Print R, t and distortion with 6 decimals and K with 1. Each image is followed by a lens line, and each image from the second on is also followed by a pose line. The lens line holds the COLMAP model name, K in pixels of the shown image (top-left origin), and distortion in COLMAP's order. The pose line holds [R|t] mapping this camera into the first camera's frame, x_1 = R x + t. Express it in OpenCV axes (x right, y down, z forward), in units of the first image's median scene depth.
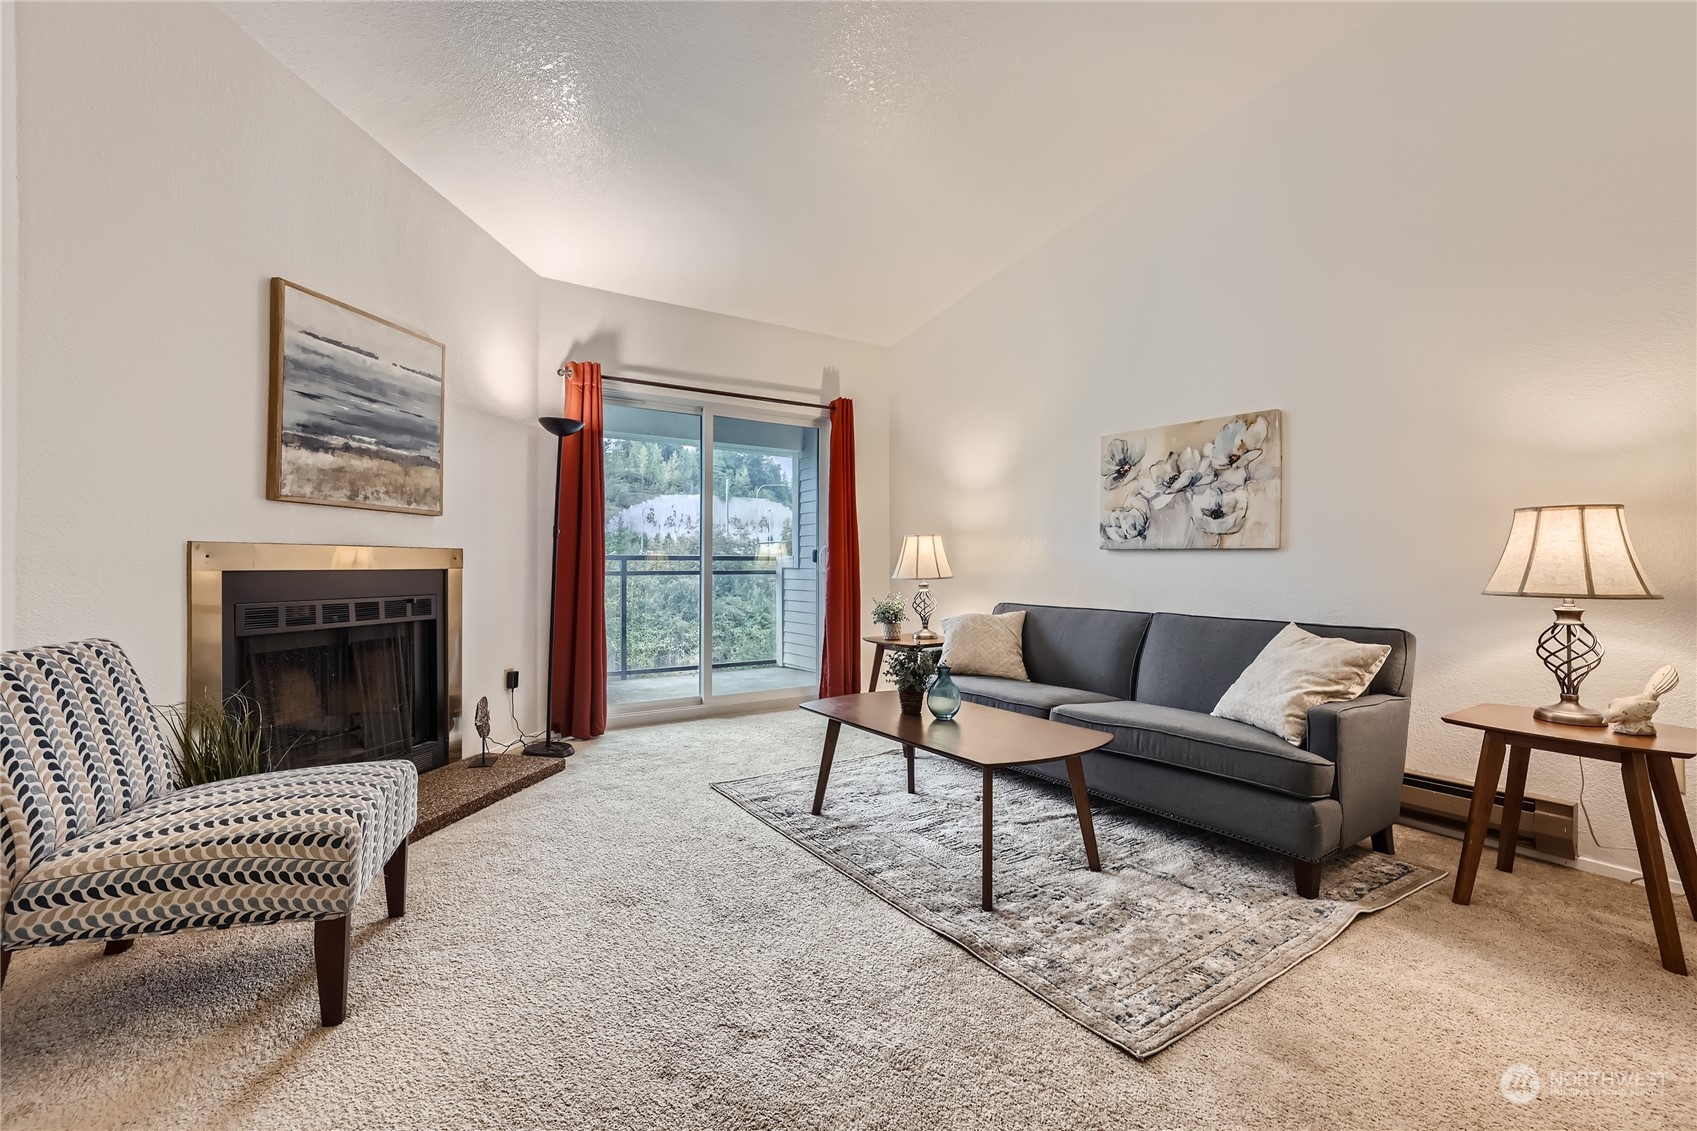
lens RADIAL K [[730.9, 0, 848.5], [0, 730.9, 565.5], [0, 0, 1]] dist [-0.001380, -0.000017]
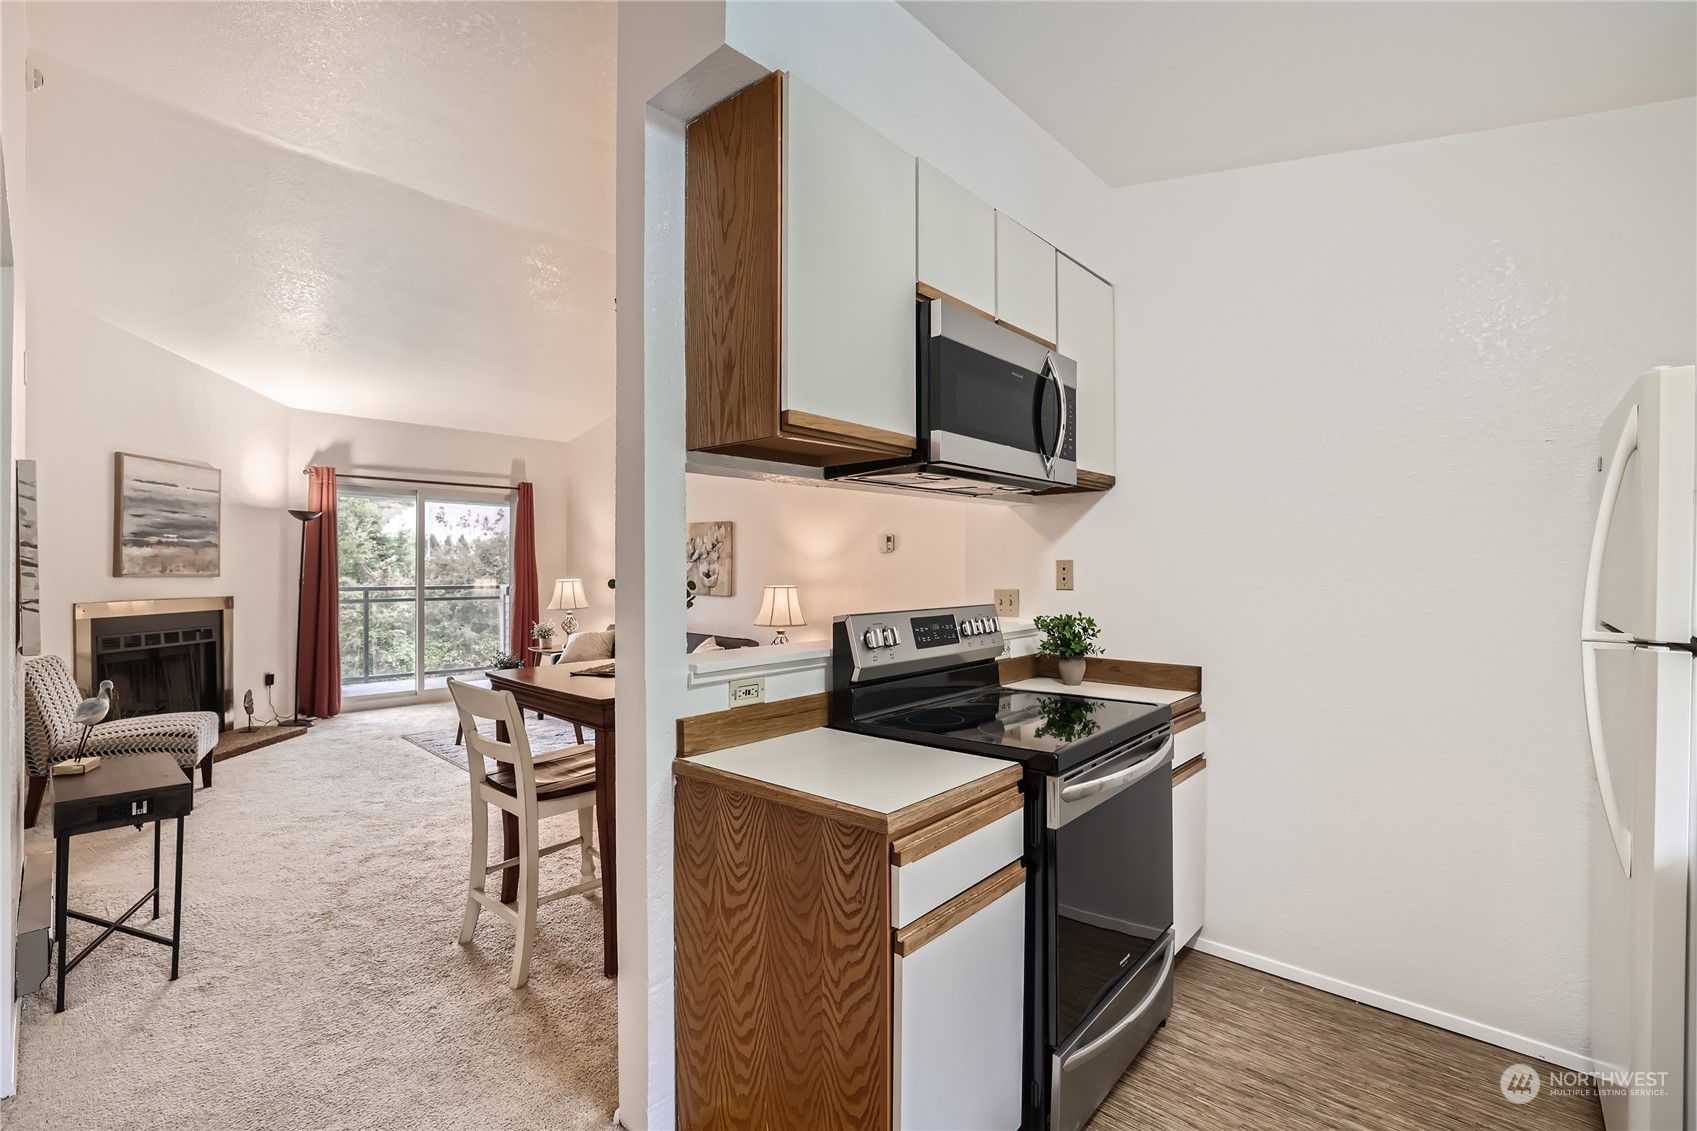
lens RADIAL K [[752.7, 0, 849.9], [0, 752.7, 574.9], [0, 0, 1]] dist [-0.040553, 0.014270]
pose [[0.971968, -0.000297, 0.235114, 0.417588], [-0.001072, 0.999983, 0.005695, -0.085018], [-0.235112, -0.005787, 0.971951, -0.915612]]
